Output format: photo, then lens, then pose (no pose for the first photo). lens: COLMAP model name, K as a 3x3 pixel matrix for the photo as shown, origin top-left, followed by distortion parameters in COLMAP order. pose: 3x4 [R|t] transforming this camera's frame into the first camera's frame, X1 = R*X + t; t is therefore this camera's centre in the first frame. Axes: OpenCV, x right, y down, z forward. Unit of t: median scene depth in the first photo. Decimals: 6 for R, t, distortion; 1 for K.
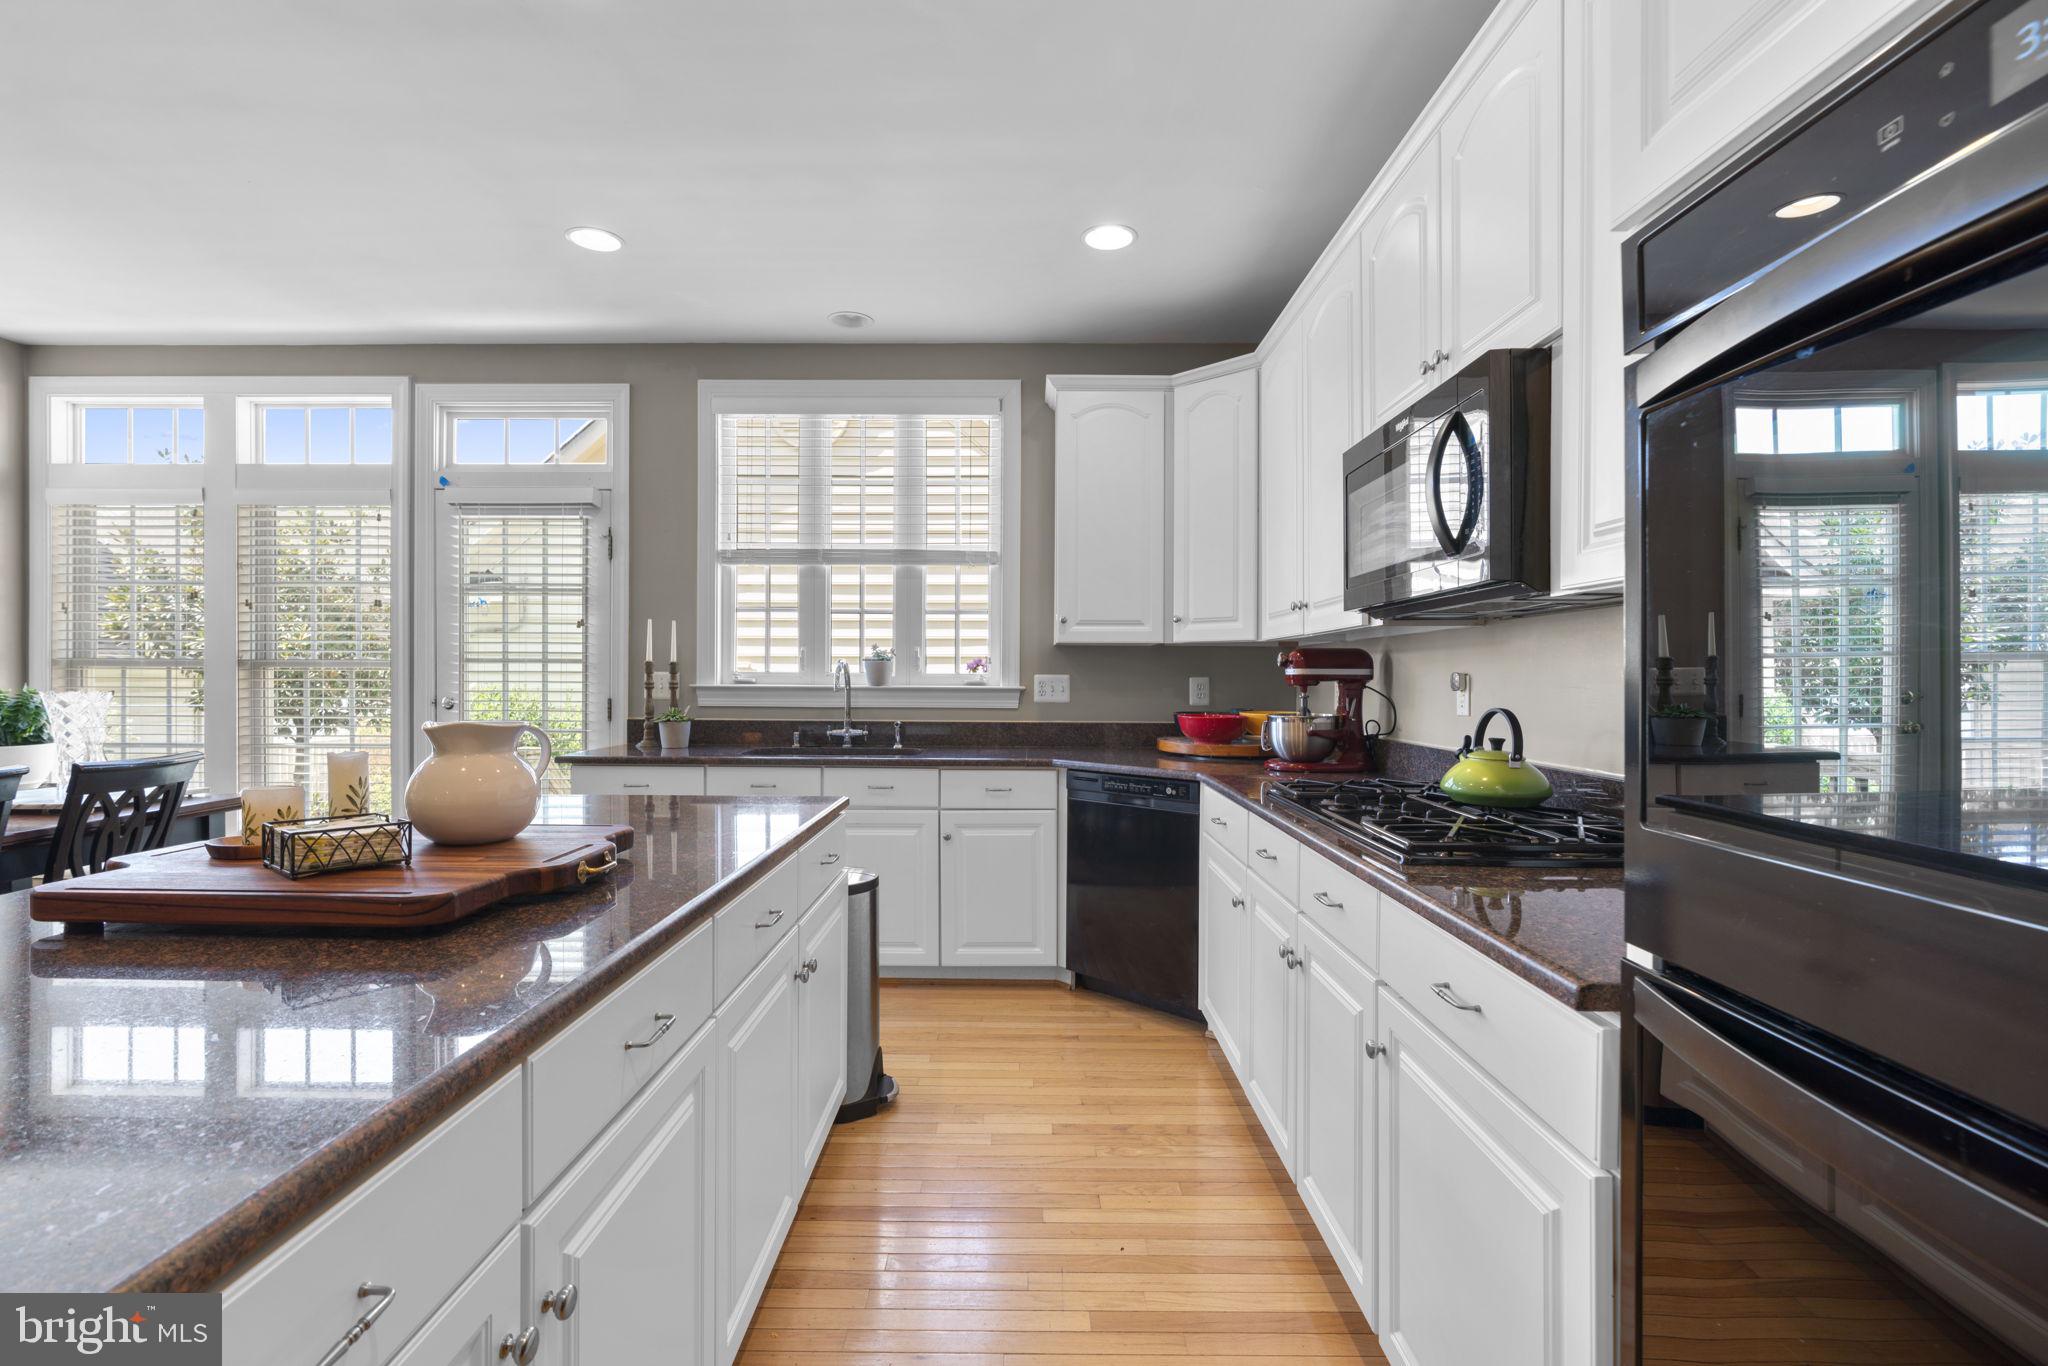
lens RADIAL K [[927.9, 0, 1015.1], [0, 927.9, 676.8], [0, 0, 1]] dist [-0.008164, 0.001337]
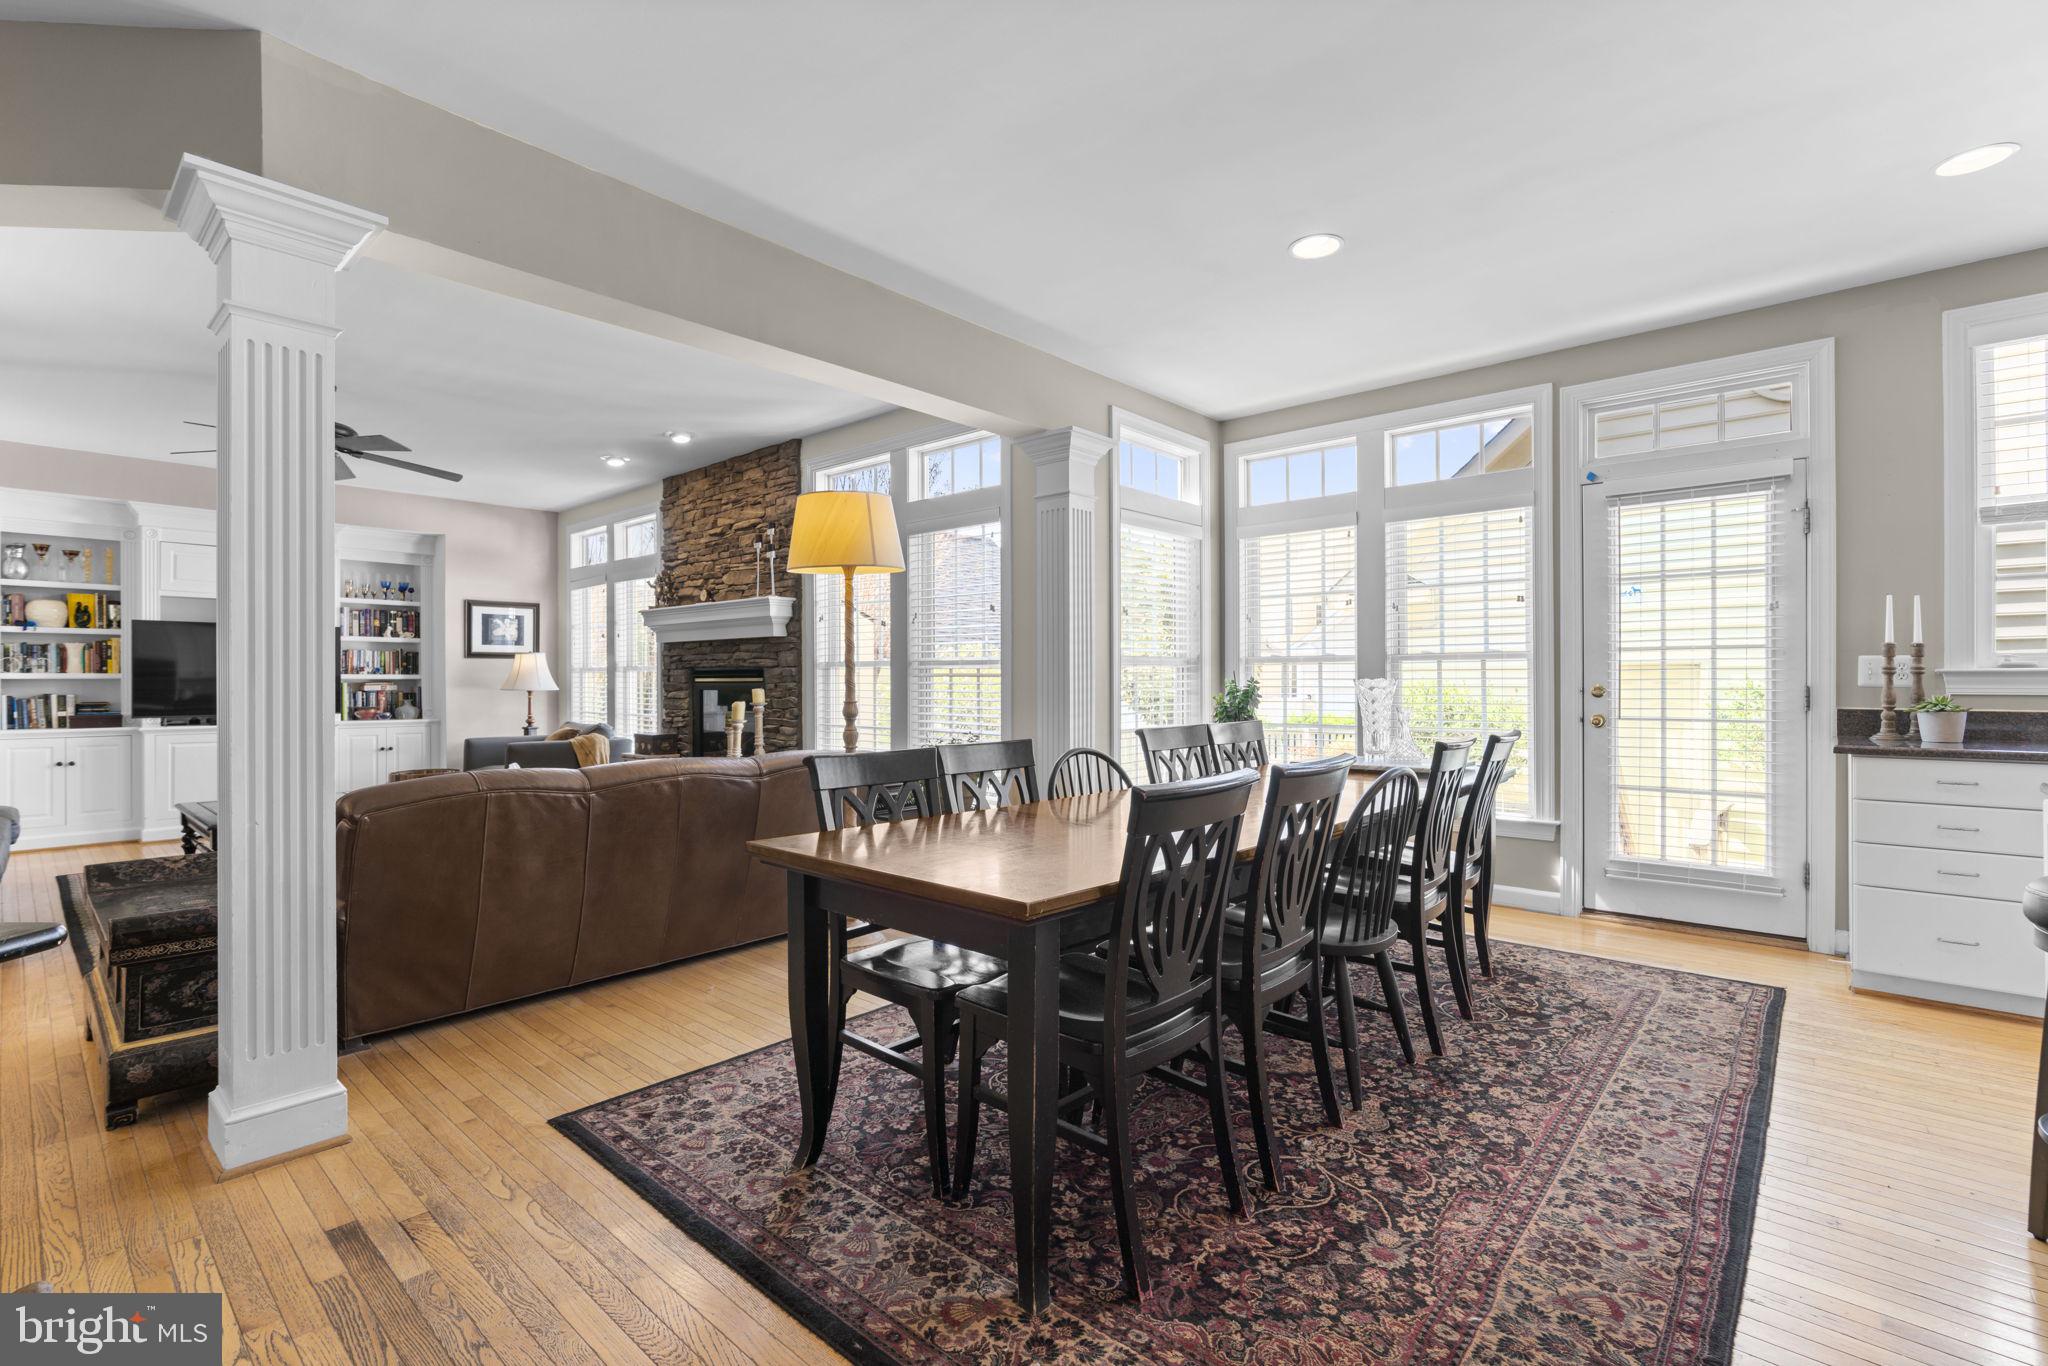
lens RADIAL K [[916.3, 0, 1024.0], [0, 916.3, 683.0], [0, 0, 1]] dist [0.001603, 0.000430]
pose [[0.759332, -0.003806, -0.650692, -0.439857], [0.007009, 0.999973, 0.002331, 0.013008], [0.650665, -0.006331, 0.759338, -0.195777]]
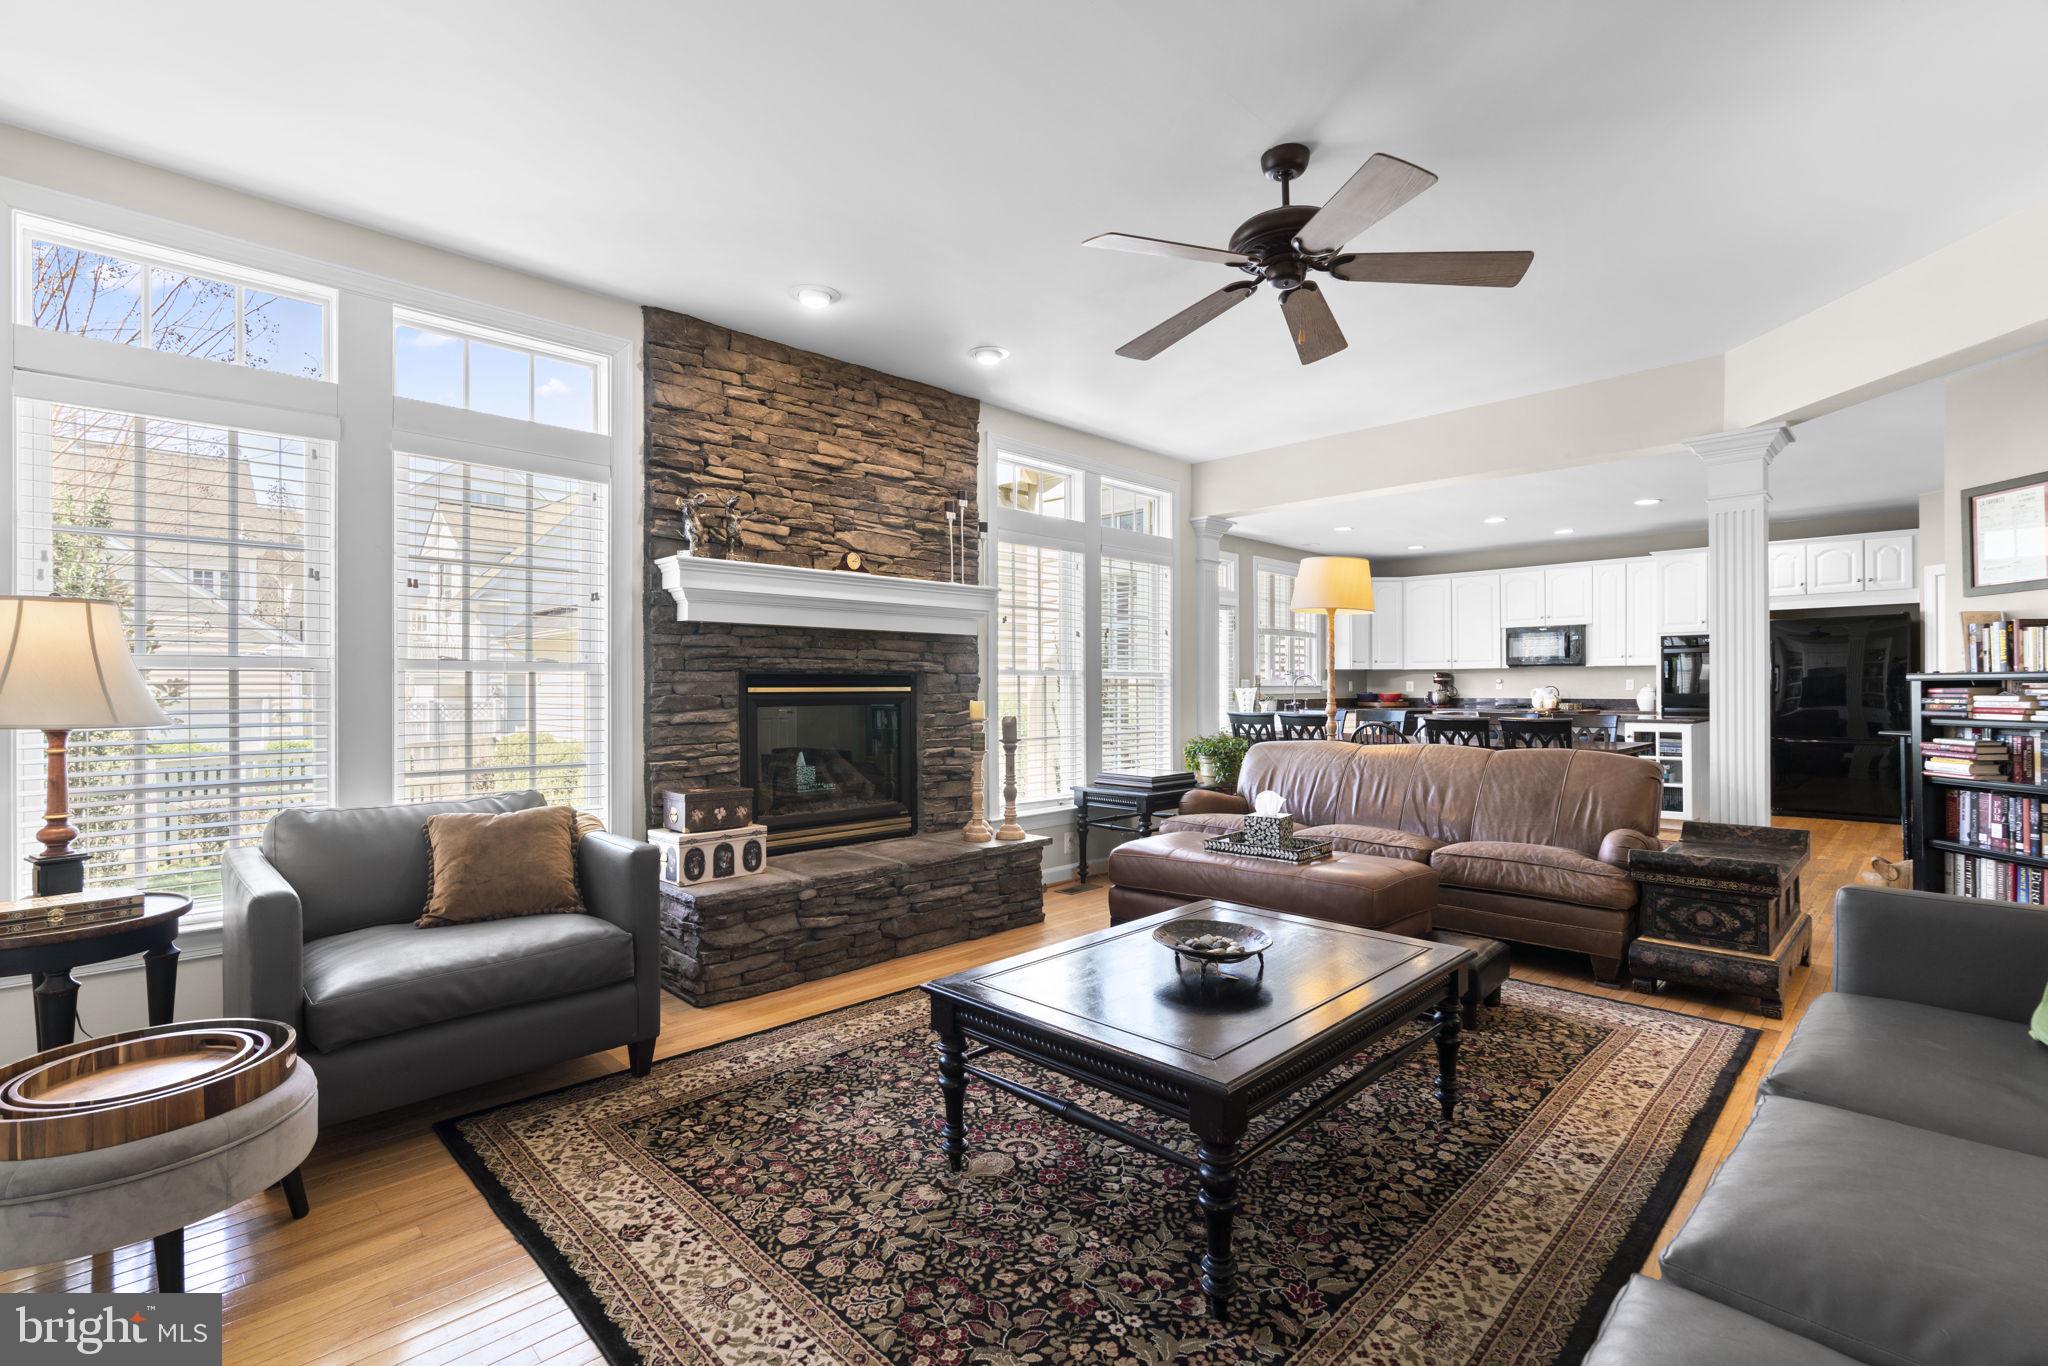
lens RADIAL K [[930.9, 0, 1024.0], [0, 930.9, 683.0], [0, 0, 1]] dist [0.000742, -0.000055]
pose [[0.694701, -0.003317, 0.719291, -2.456111], [0.004902, 0.999988, -0.000124, 0.001405], [-0.719282, 0.003612, 0.694708, -0.223831]]
